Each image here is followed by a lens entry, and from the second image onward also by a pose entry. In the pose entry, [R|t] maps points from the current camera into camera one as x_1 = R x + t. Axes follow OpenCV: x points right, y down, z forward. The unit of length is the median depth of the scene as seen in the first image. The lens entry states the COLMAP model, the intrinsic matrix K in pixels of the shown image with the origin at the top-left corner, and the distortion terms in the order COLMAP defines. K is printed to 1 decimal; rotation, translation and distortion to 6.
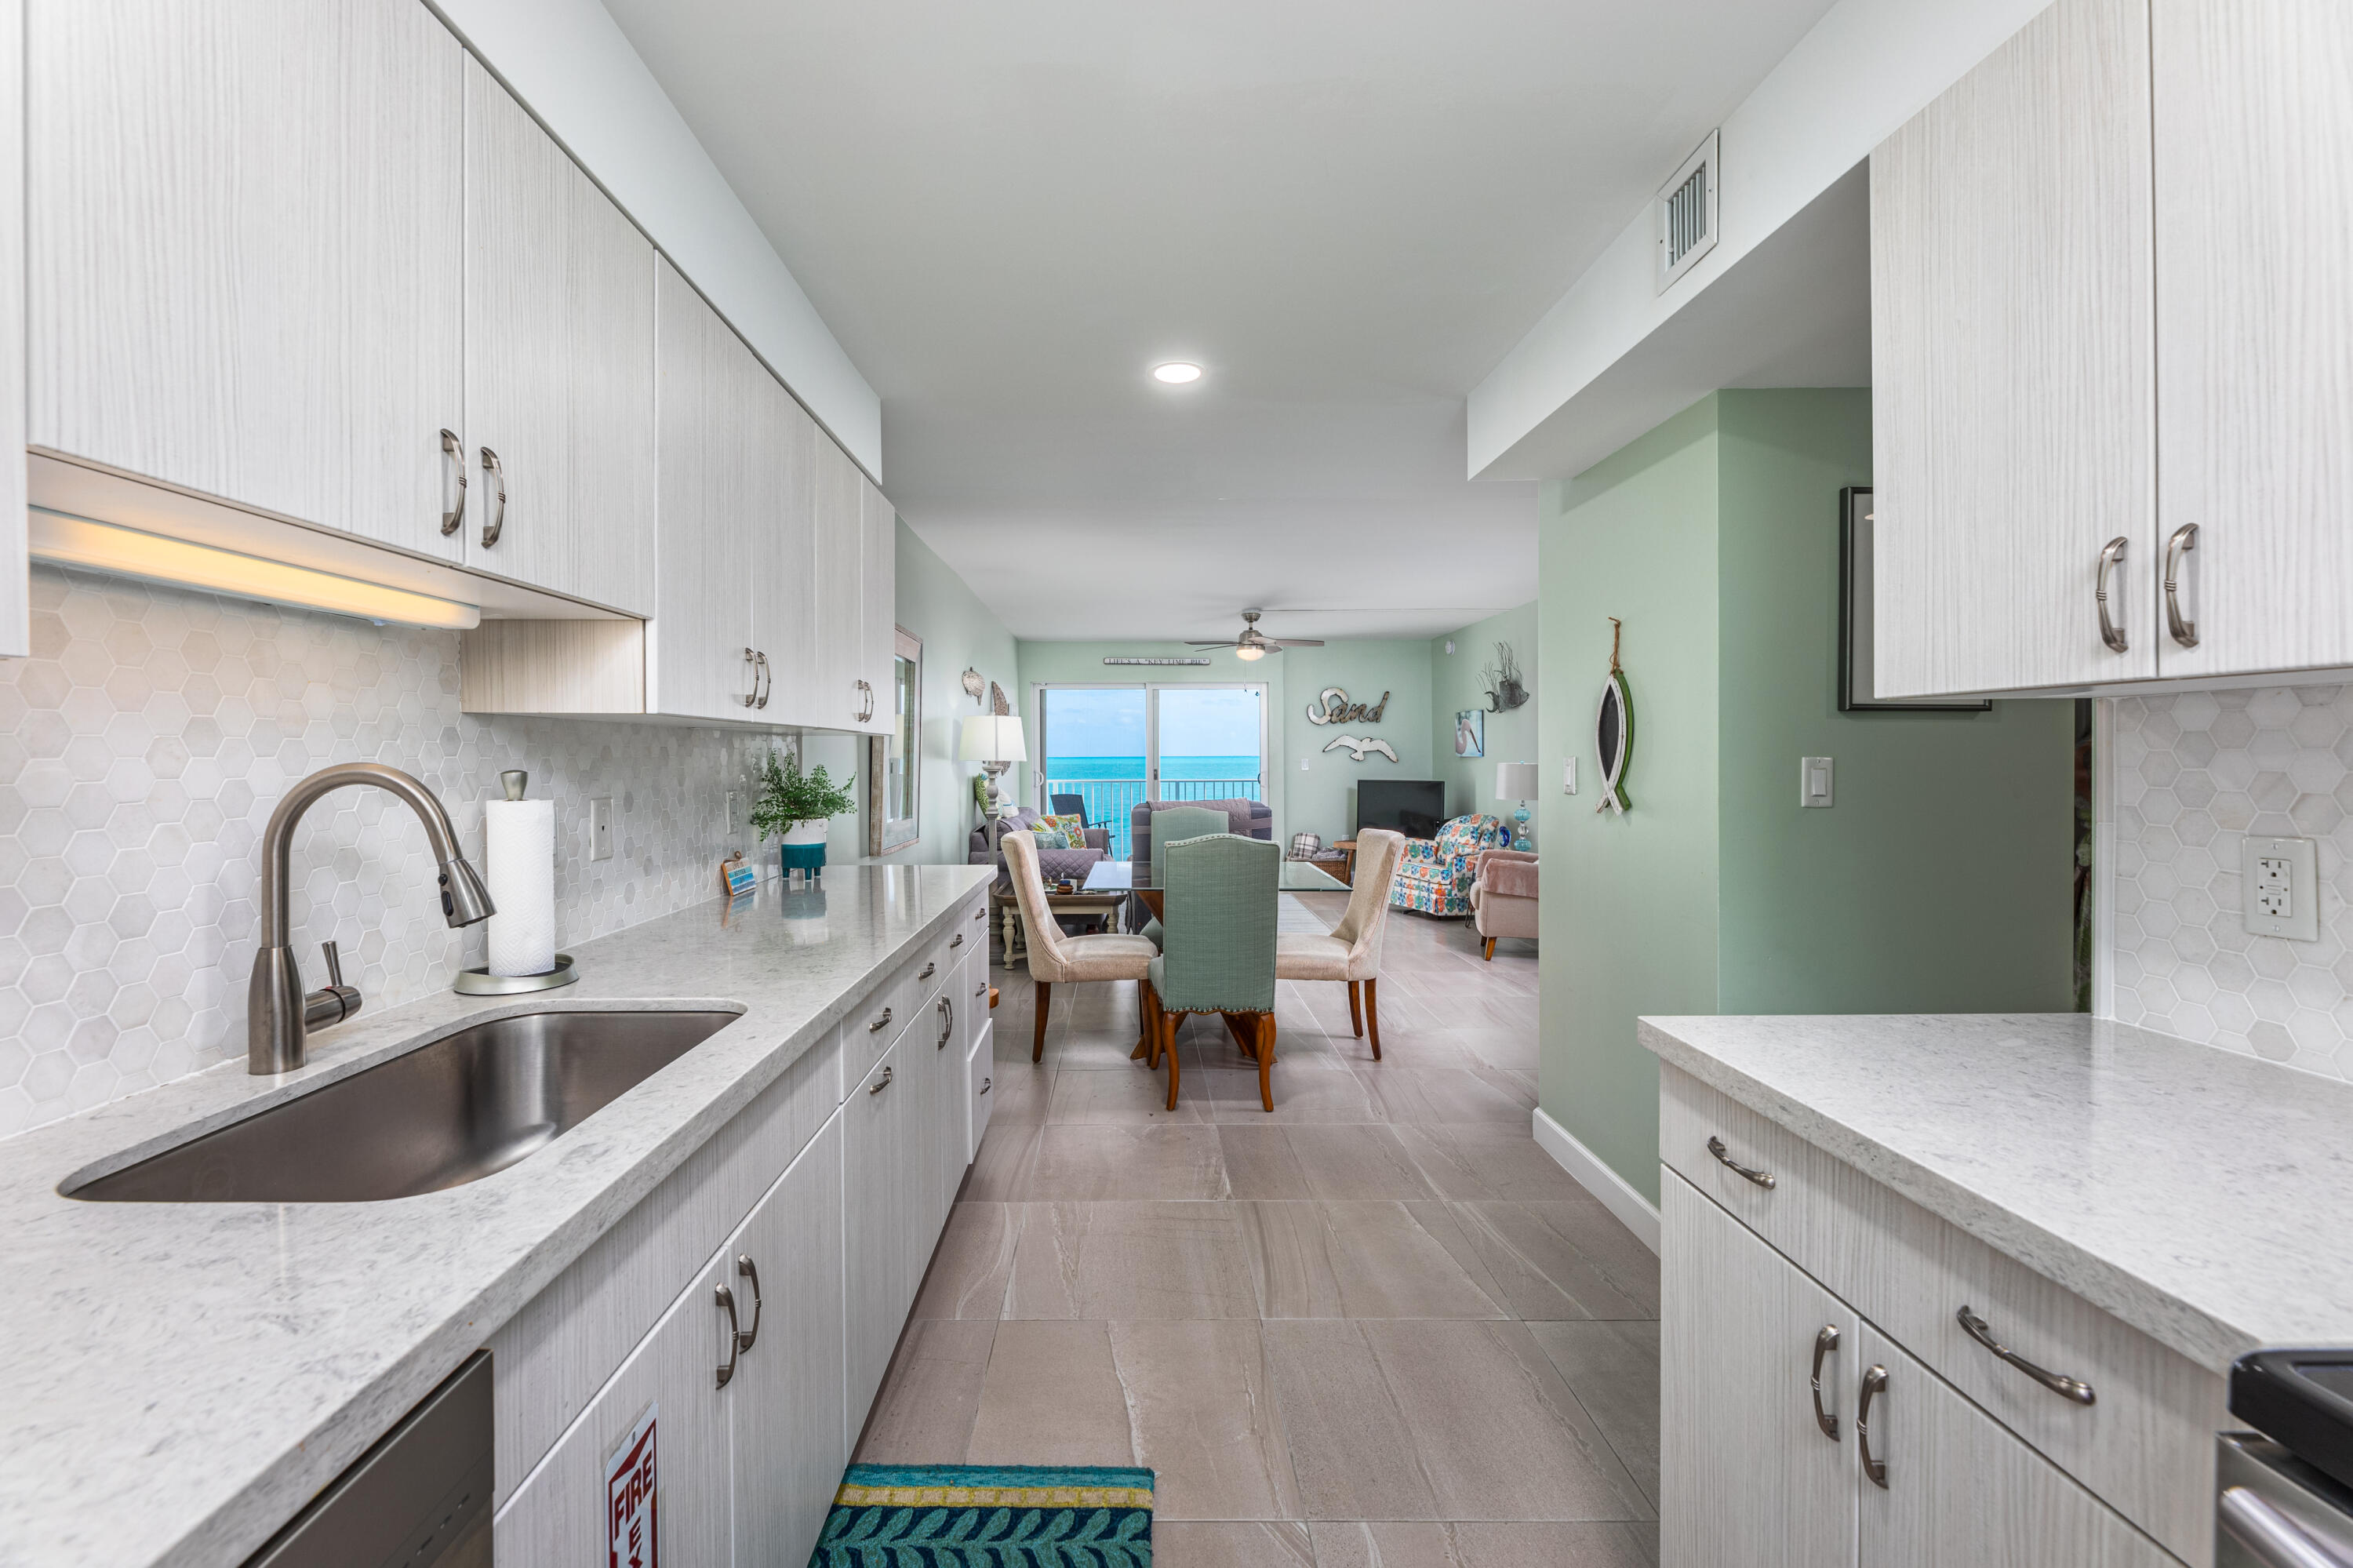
lens RADIAL K [[962.5, 0, 1077.0], [0, 962.5, 755.4], [0, 0, 1]] dist [0.010446, -0.002744]
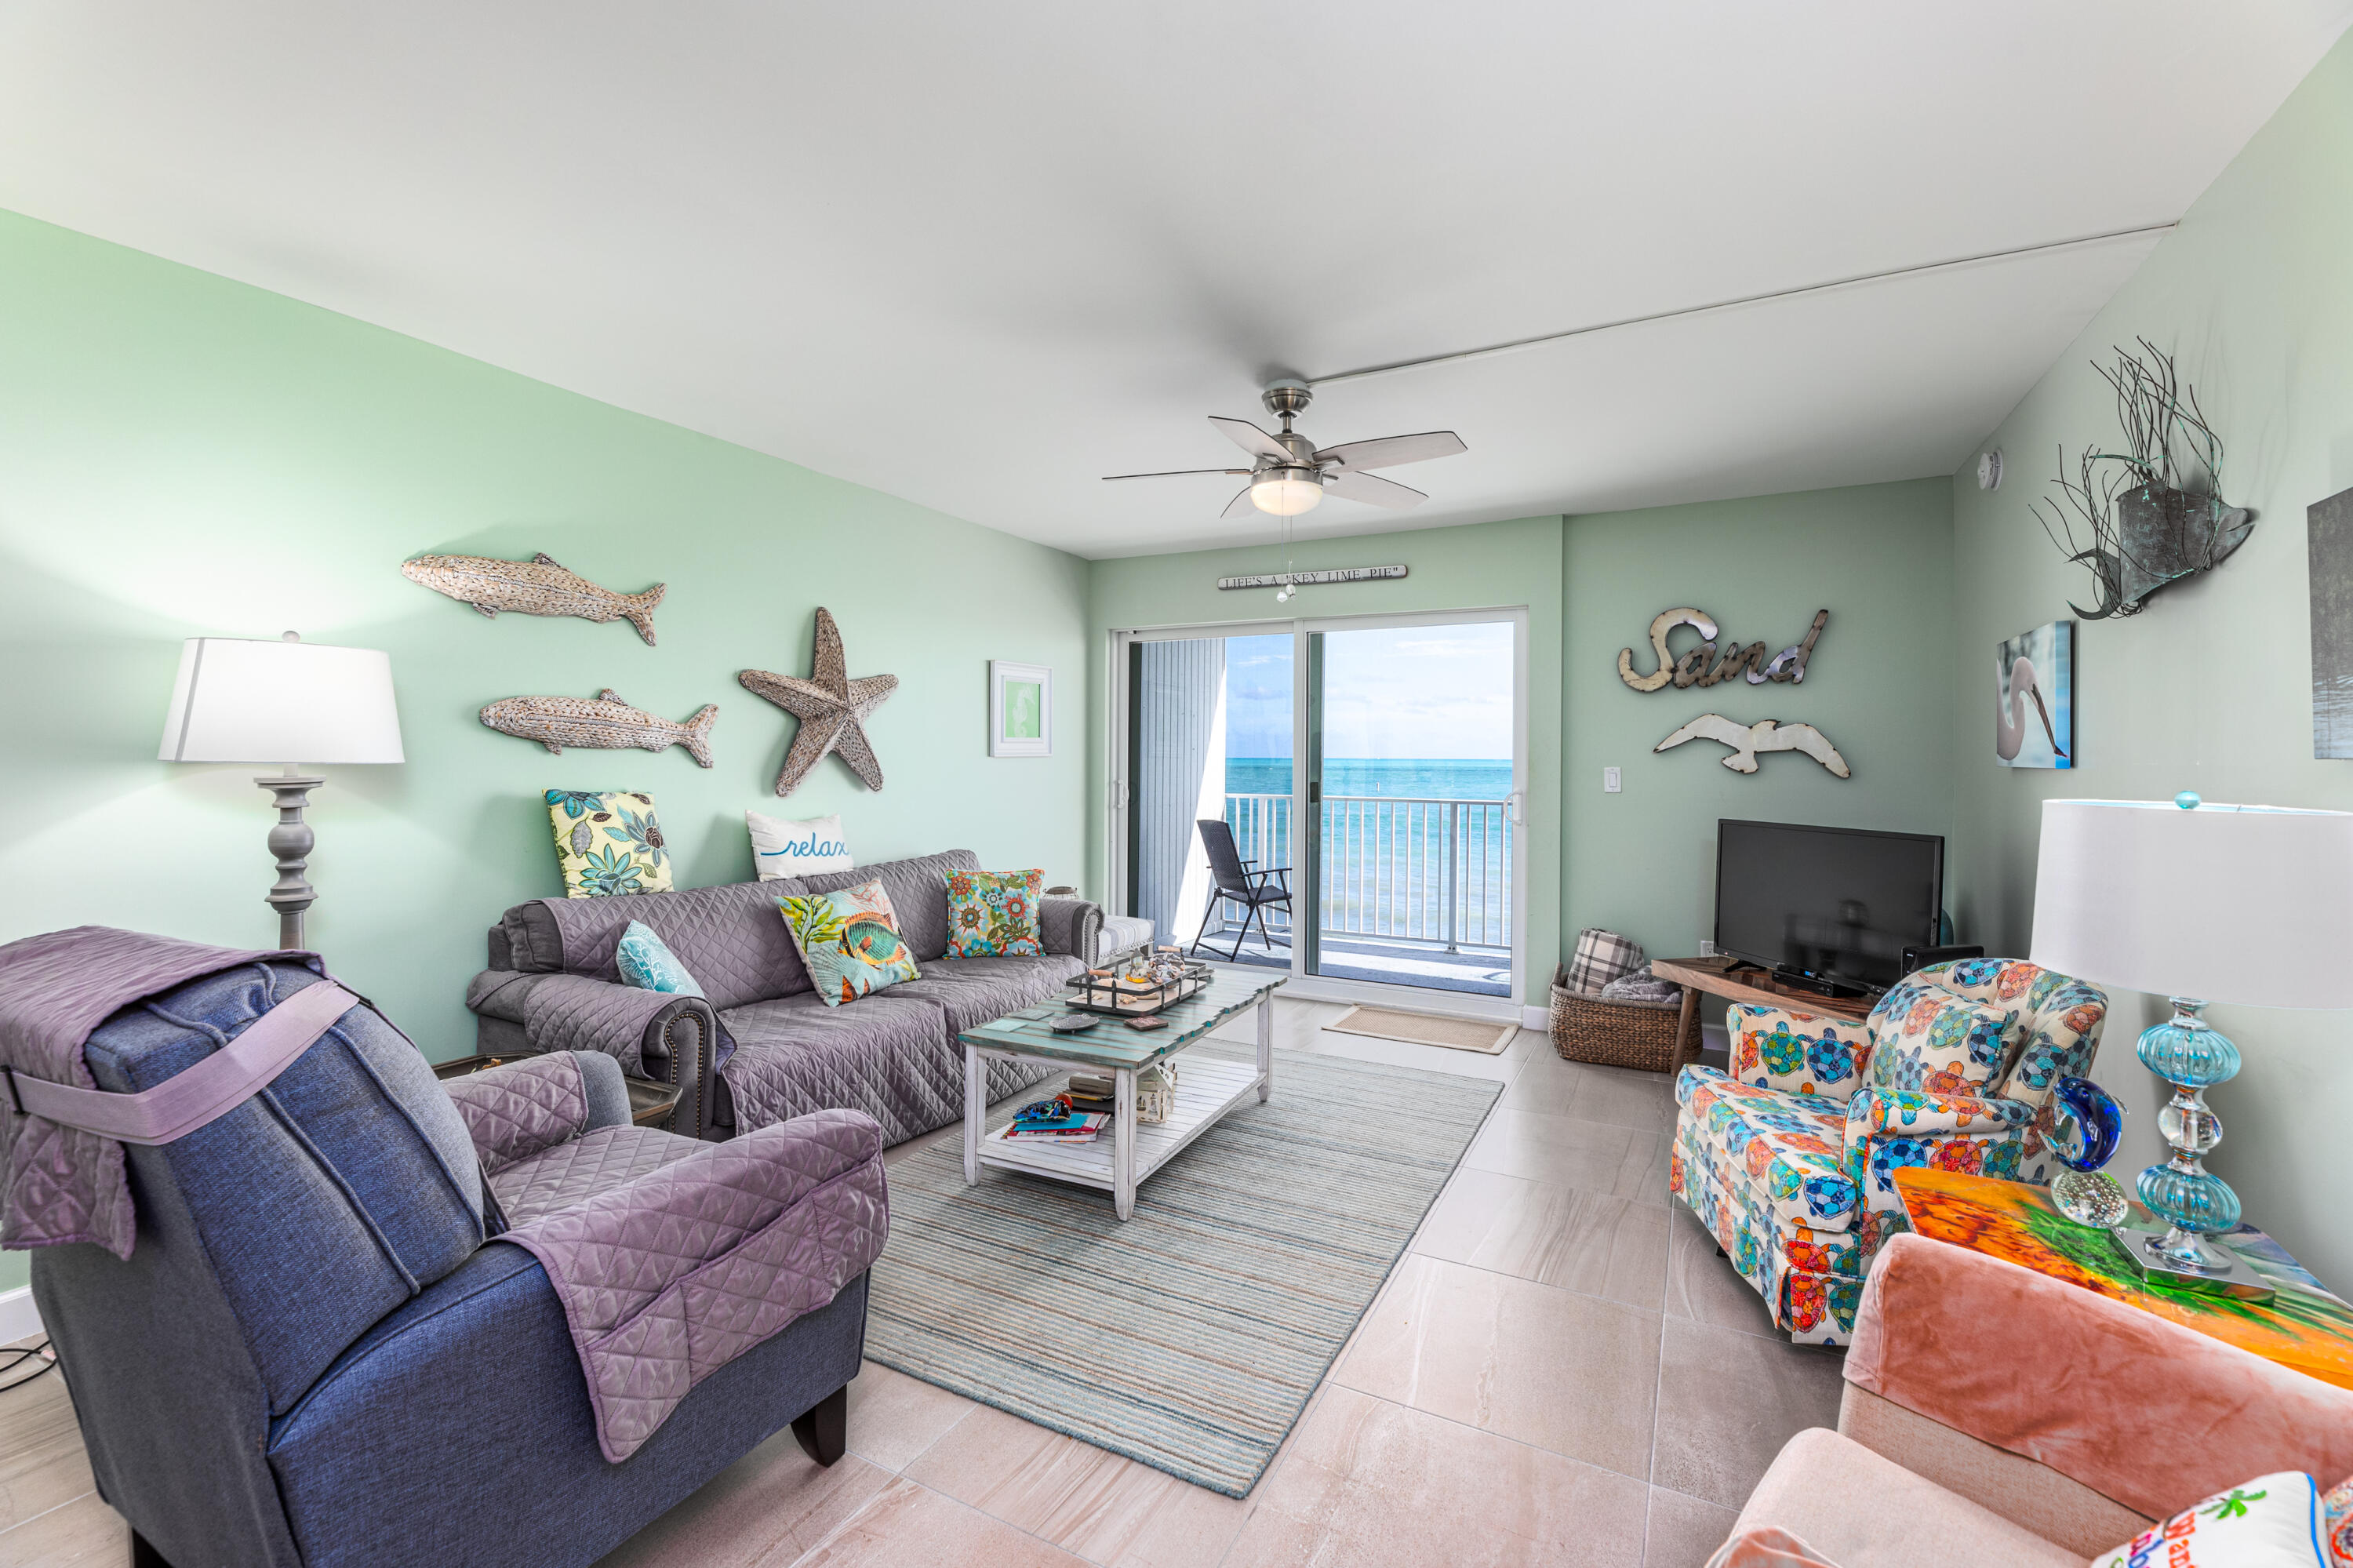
lens RADIAL K [[962.5, 0, 1181.2], [0, 962.5, 759.8], [0, 0, 1]] dist [0.010446, -0.002744]
pose [[0.908080, 0.011300, -0.418643, 0.256580], [-0.011104, 0.999934, 0.002906, 0.000804], [0.418649, 0.002009, 0.908146, 0.524295]]
